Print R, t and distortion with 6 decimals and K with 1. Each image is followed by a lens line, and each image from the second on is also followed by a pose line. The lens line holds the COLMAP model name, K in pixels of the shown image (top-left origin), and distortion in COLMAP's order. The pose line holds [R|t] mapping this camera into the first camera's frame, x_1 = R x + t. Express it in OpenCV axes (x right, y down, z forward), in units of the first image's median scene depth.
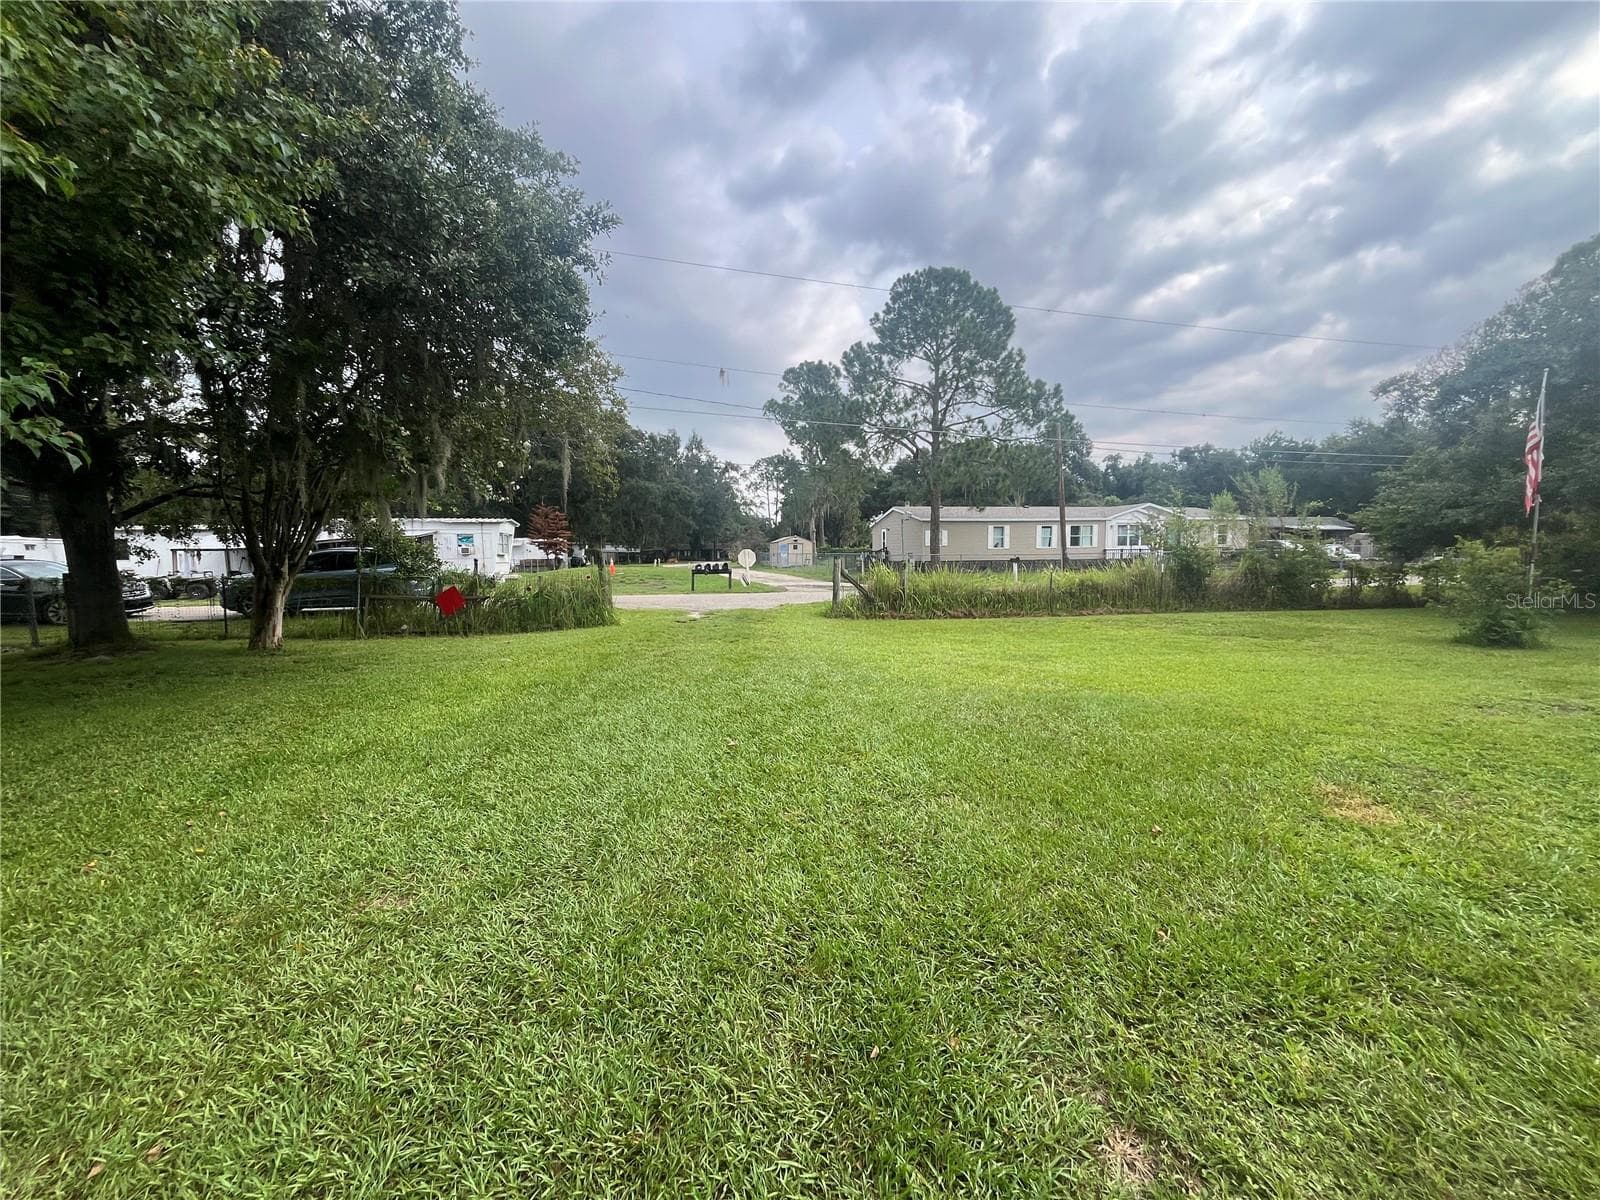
lens RADIAL K [[647.1, 0, 796.5], [0, 647.1, 610.4], [0, 0, 1]] dist [-0.002145, -0.000479]
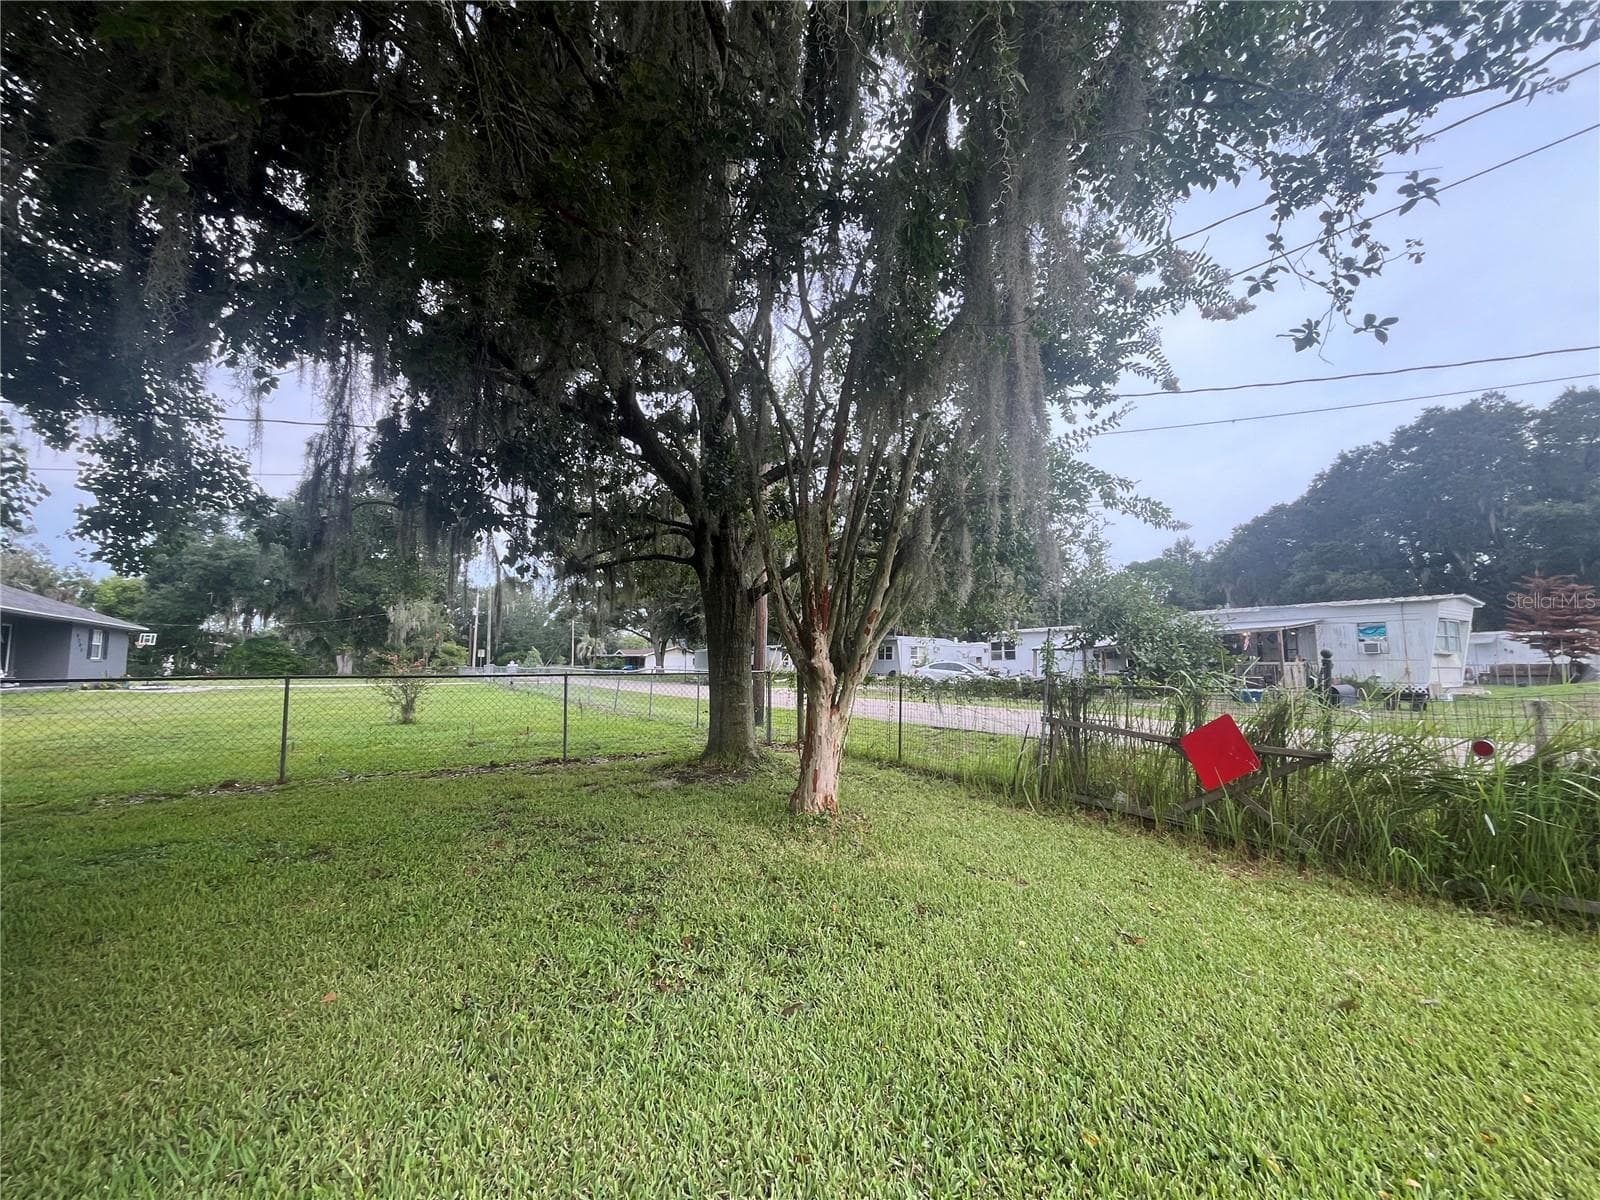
lens RADIAL K [[647.1, 0, 796.5], [0, 647.1, 610.4], [0, 0, 1]] dist [-0.002145, -0.000479]
pose [[0.337154, -0.068564, -0.938949, -0.092993], [-0.084171, 0.991155, -0.102600, -0.014461], [0.937679, 0.113624, 0.328401, 0.233140]]
